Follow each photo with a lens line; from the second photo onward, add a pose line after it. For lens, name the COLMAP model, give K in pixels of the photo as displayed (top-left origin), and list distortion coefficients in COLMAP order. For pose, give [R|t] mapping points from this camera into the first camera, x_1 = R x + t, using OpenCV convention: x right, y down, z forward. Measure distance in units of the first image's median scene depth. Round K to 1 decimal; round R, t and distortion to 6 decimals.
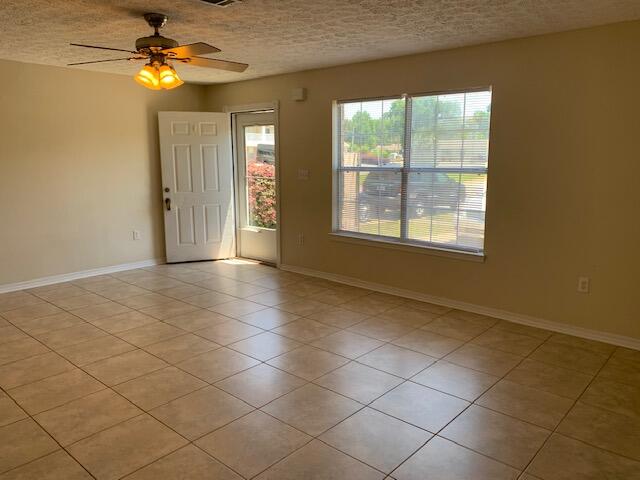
lens RADIAL K [[495.4, 0, 319.9], [0, 495.4, 240.1], [0, 0, 1]] dist [-0.011323, -0.005030]
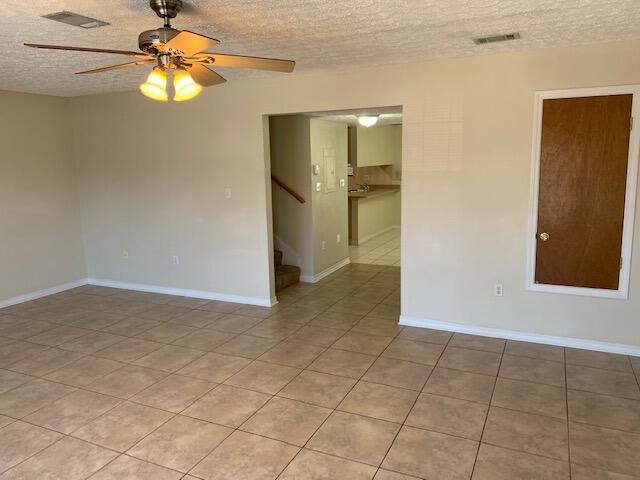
lens RADIAL K [[495.4, 0, 319.7], [0, 495.4, 239.4], [0, 0, 1]] dist [-0.011323, -0.005030]
pose [[-0.959792, 0.061135, -0.273975, -0.335752], [-0.034656, 0.942725, 0.331766, -0.379247], [0.278565, 0.327921, -0.902701, 1.878073]]
